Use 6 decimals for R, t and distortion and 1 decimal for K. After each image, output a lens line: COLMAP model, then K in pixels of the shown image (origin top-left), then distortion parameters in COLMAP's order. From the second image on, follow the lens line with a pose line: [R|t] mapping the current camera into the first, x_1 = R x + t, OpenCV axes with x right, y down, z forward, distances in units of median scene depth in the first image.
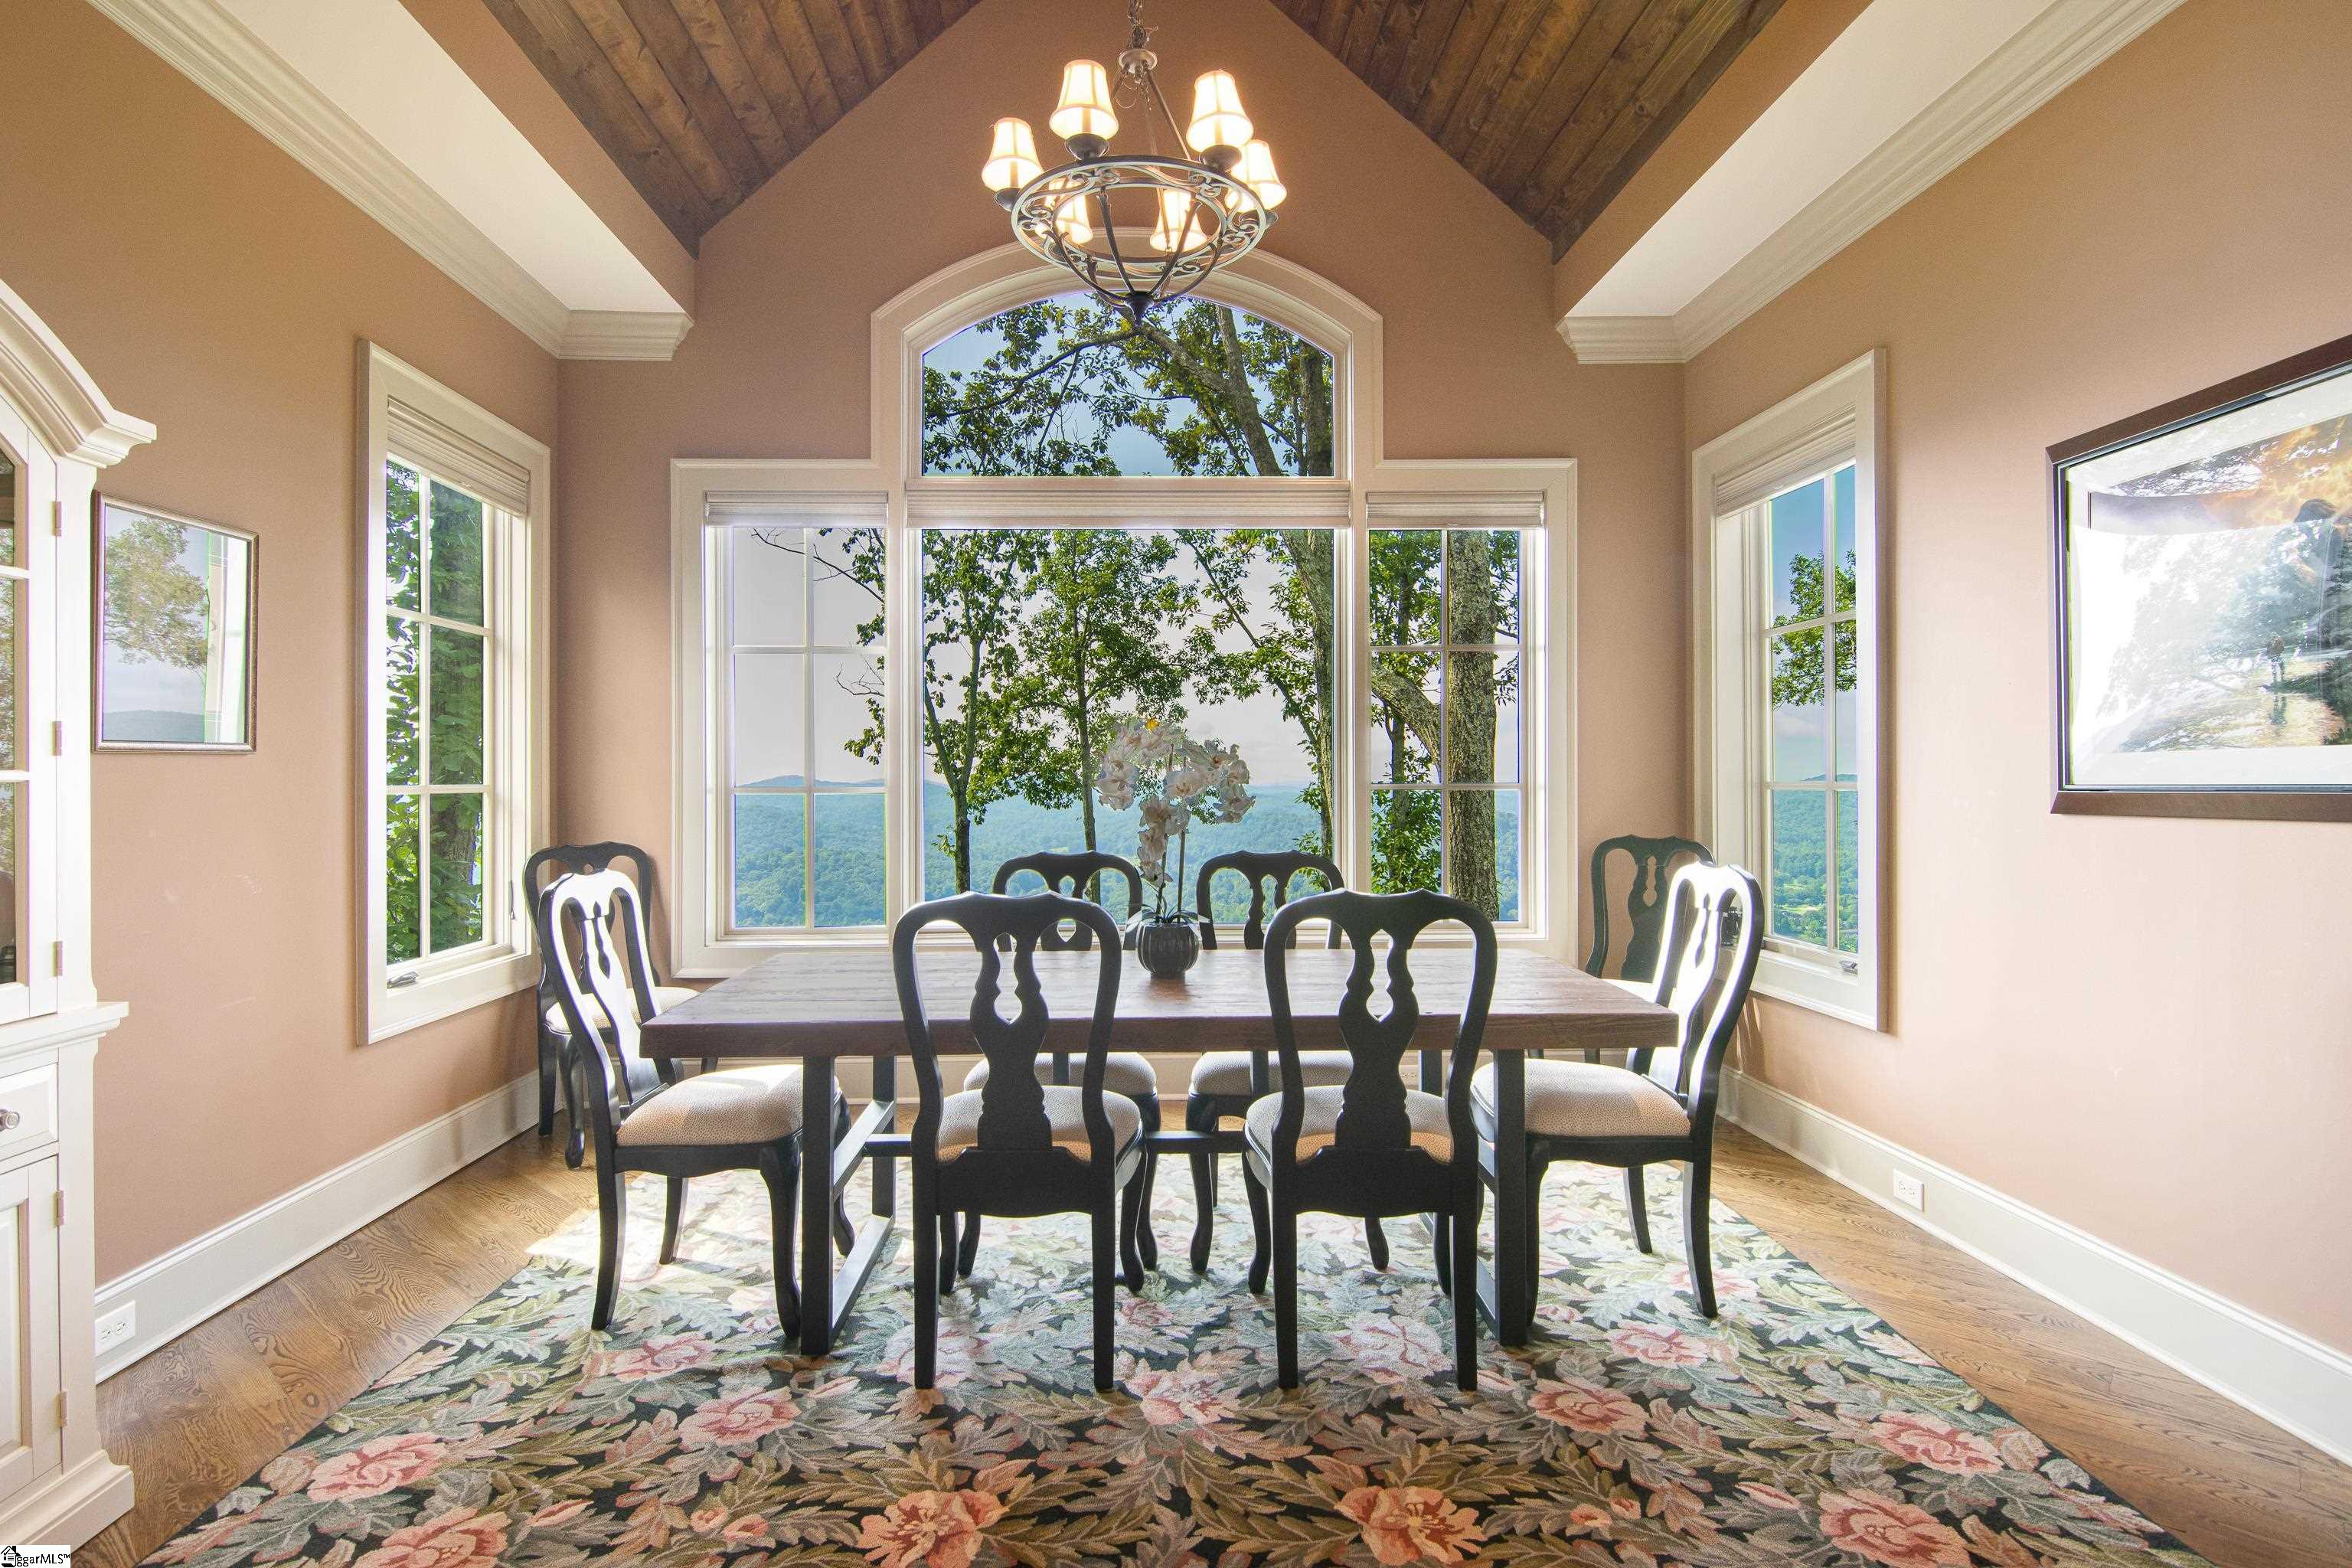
lens RADIAL K [[1195.4, 0, 1177.4], [0, 1195.4, 768.8], [0, 0, 1]] dist [0.011316, -0.011397]
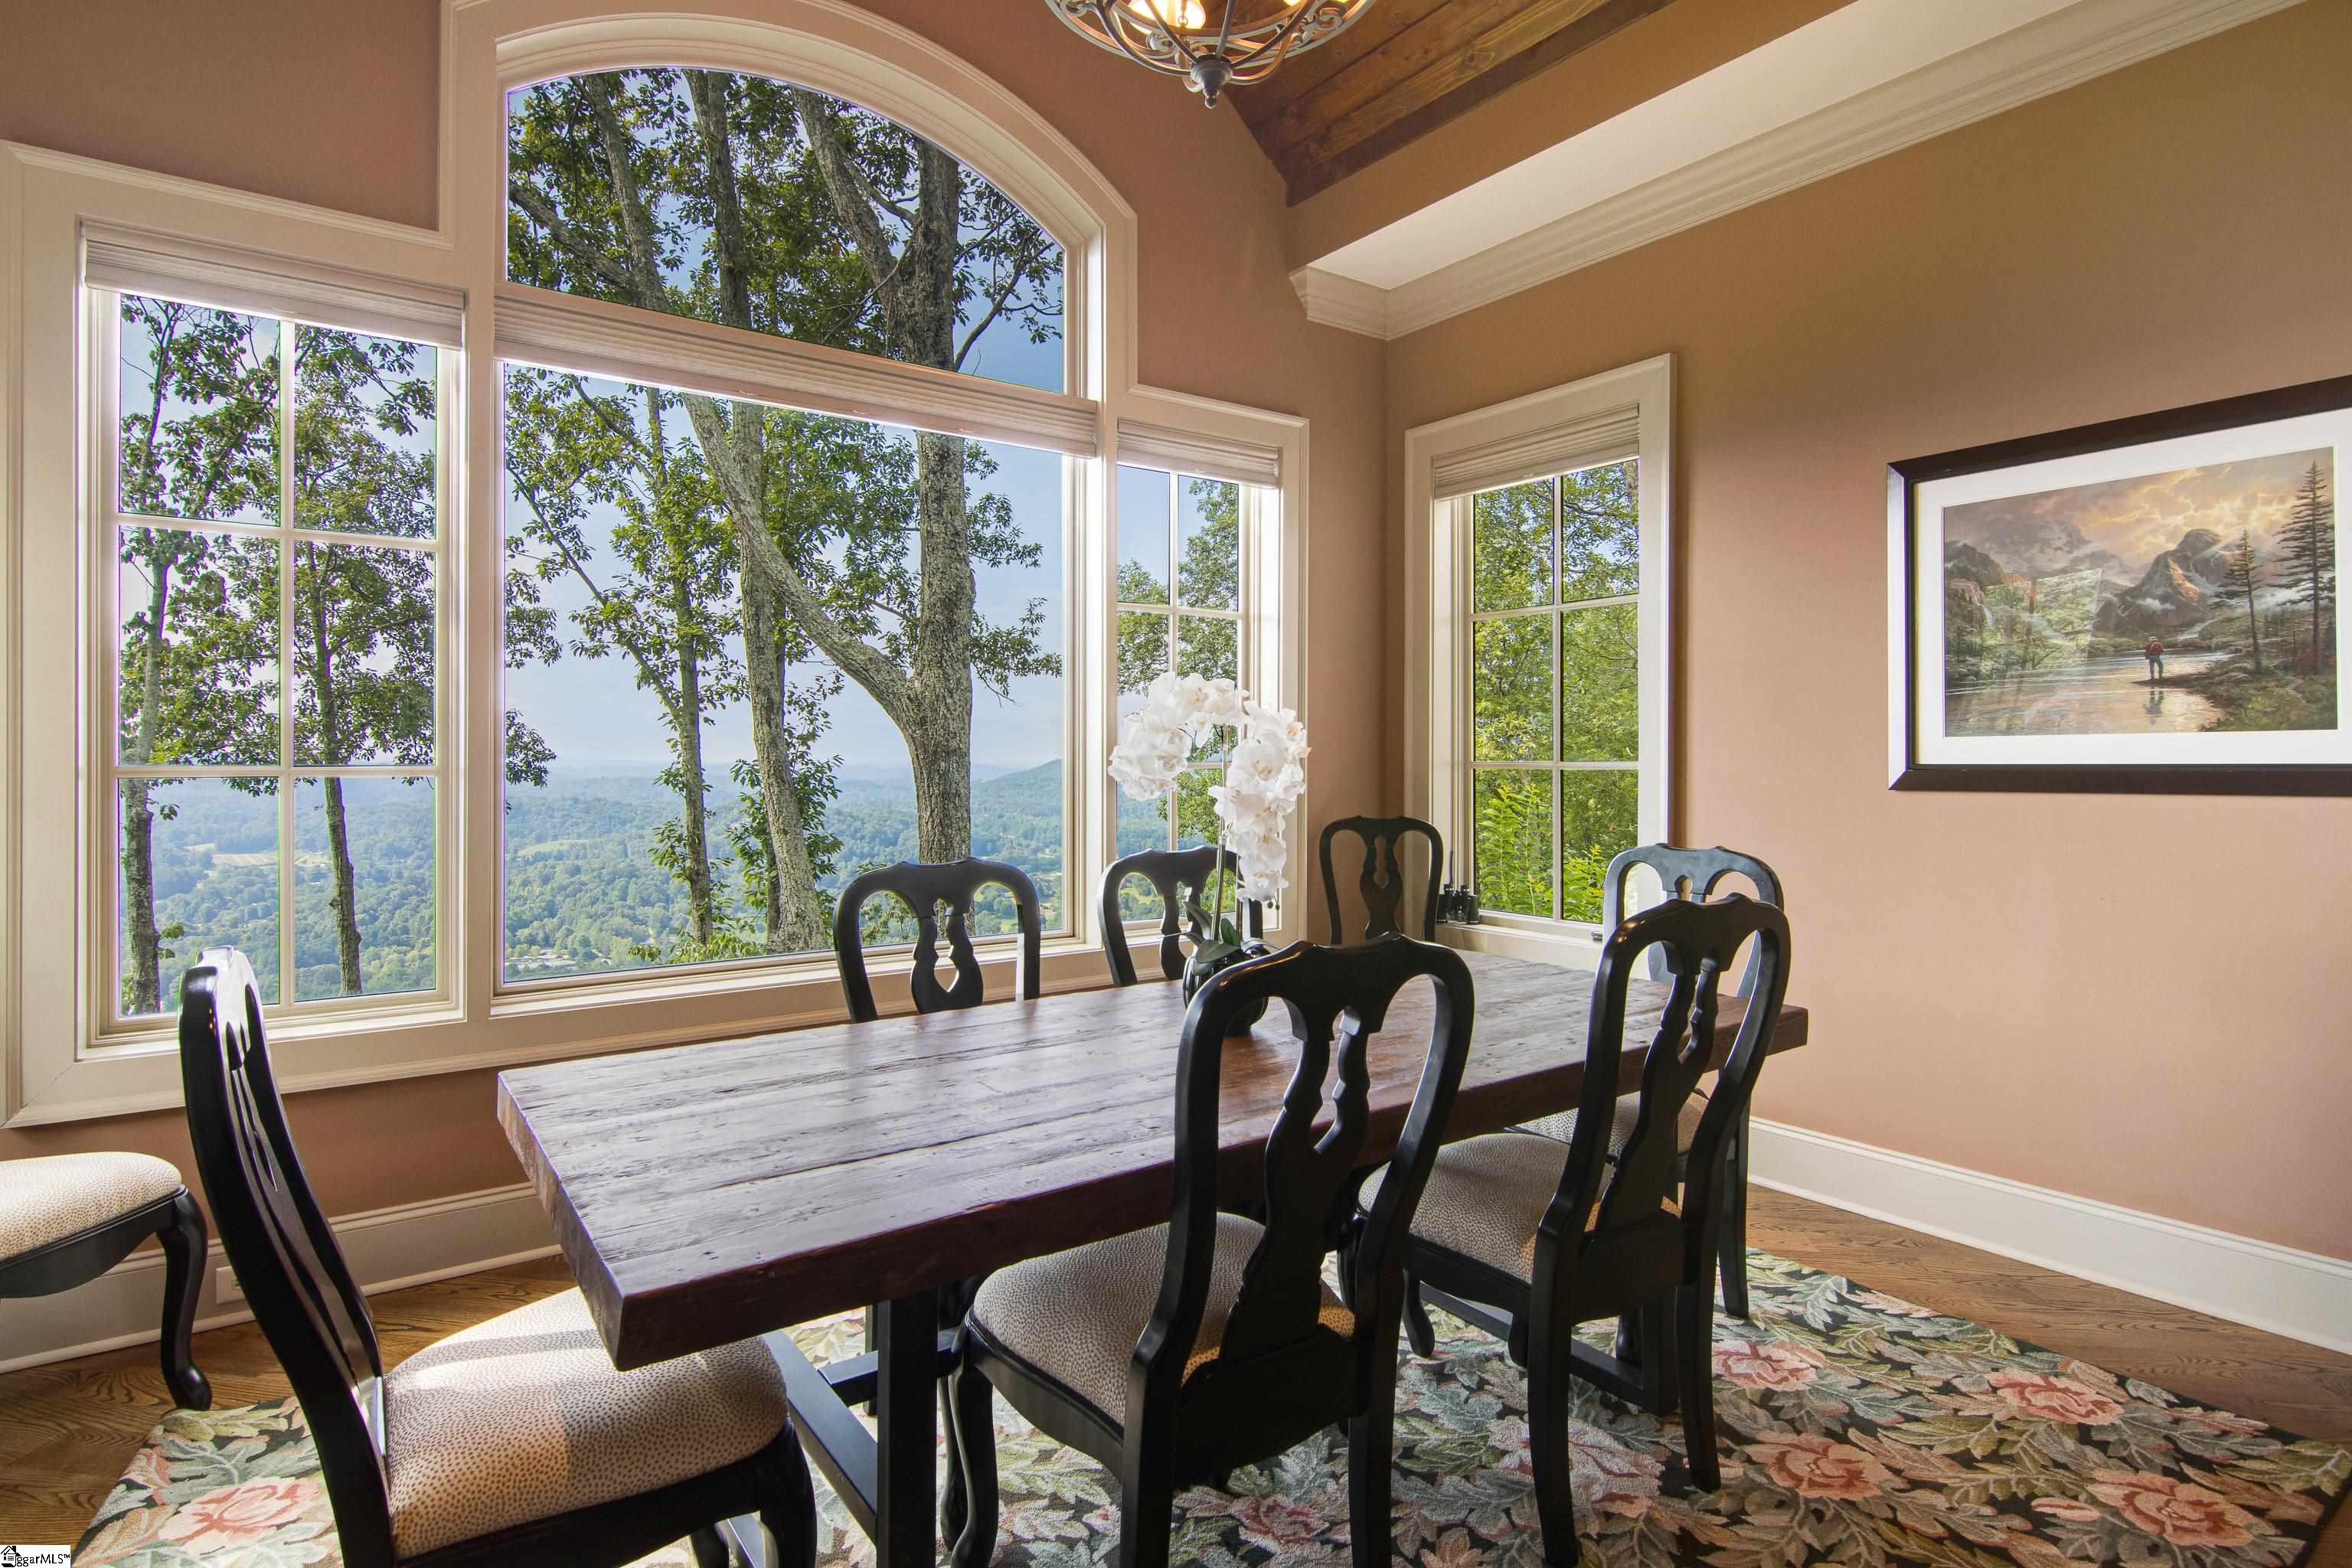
lens RADIAL K [[1195.4, 0, 1182.2], [0, 1195.4, 755.2], [0, 0, 1]] dist [0.011316, -0.011397]
pose [[0.829117, 0.005430, 0.559049, -0.285540], [-0.008668, 0.999957, 0.003143, 0.004513], [-0.559008, -0.007451, 0.829129, 0.278555]]
